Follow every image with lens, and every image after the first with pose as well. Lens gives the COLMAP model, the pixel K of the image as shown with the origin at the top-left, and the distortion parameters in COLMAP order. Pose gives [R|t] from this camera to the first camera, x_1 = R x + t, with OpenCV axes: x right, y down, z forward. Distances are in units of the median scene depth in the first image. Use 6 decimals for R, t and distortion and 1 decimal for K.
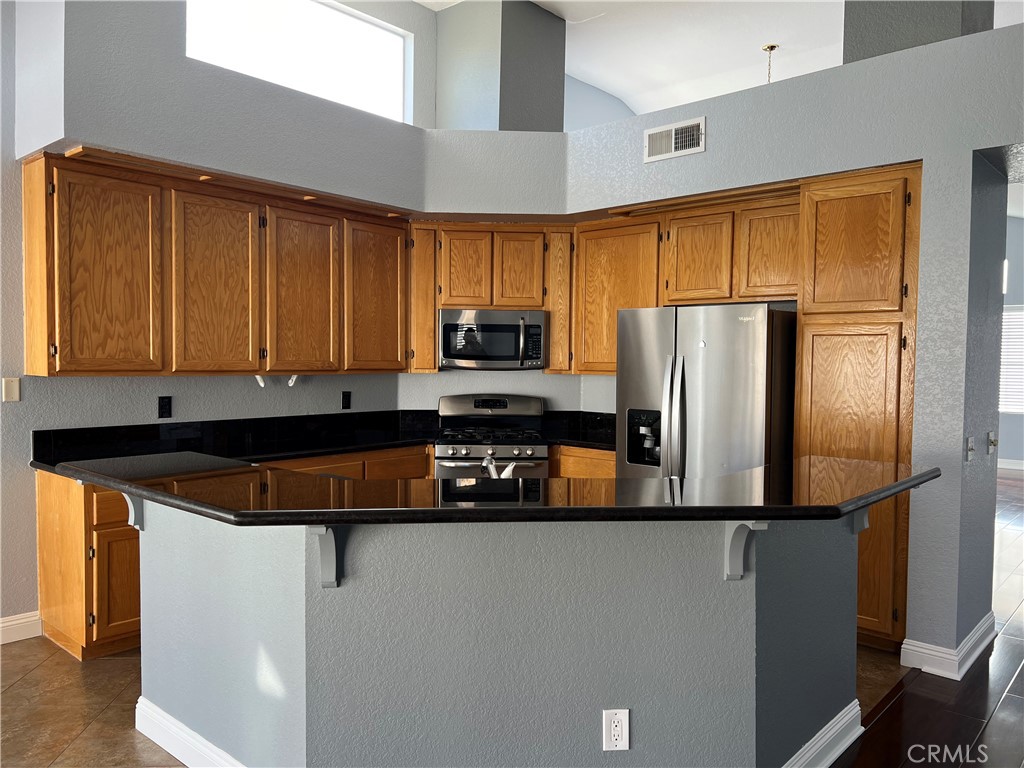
lens RADIAL K [[771.5, 0, 514.0], [0, 771.5, 389.0], [0, 0, 1]] dist [0.058079, -0.067679]
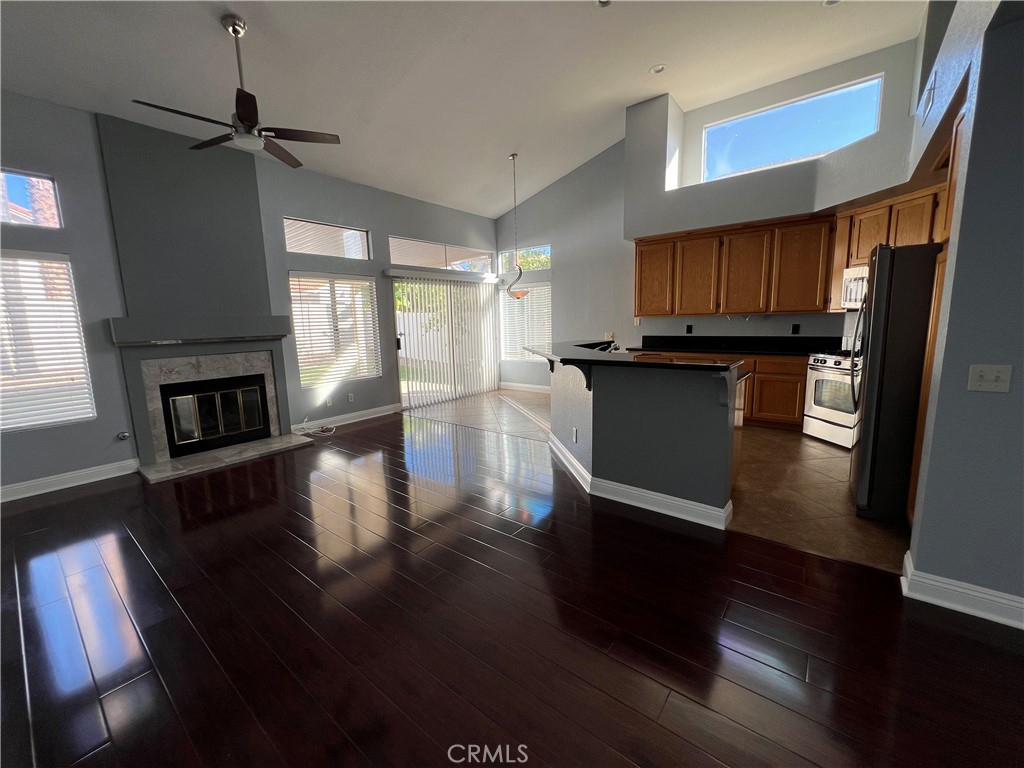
lens RADIAL K [[409.6, 0, 508.9], [0, 409.6, 379.6], [0, 0, 1]] dist [-0.000786, 0.000322]
pose [[0.052016, 0.129197, -0.990254, 0.855626], [-0.016456, 0.991572, 0.128504, 0.023955], [0.998511, 0.009611, 0.053704, 0.363109]]
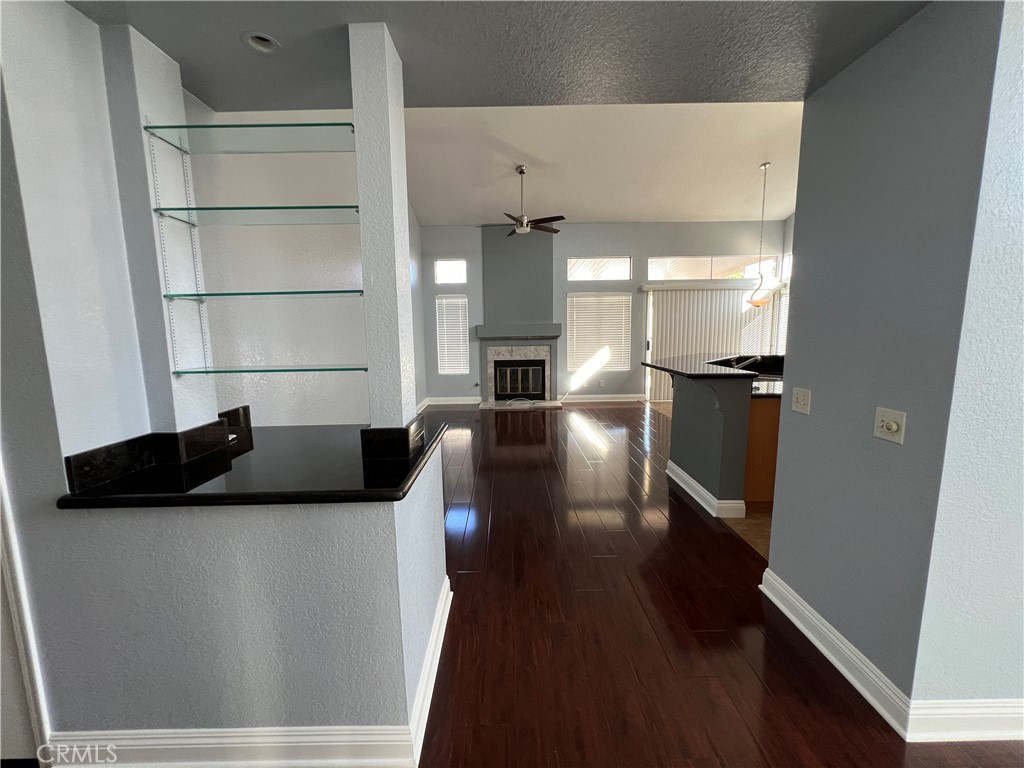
lens RADIAL K [[409.6, 0, 508.9], [0, 409.6, 379.6], [0, 0, 1]] dist [-0.000786, 0.000322]
pose [[-0.744578, 0.083300, -0.662318, 1.010413], [-0.024124, 0.988178, 0.151404, -0.016160], [0.667100, 0.128710, -0.733765, 0.952292]]
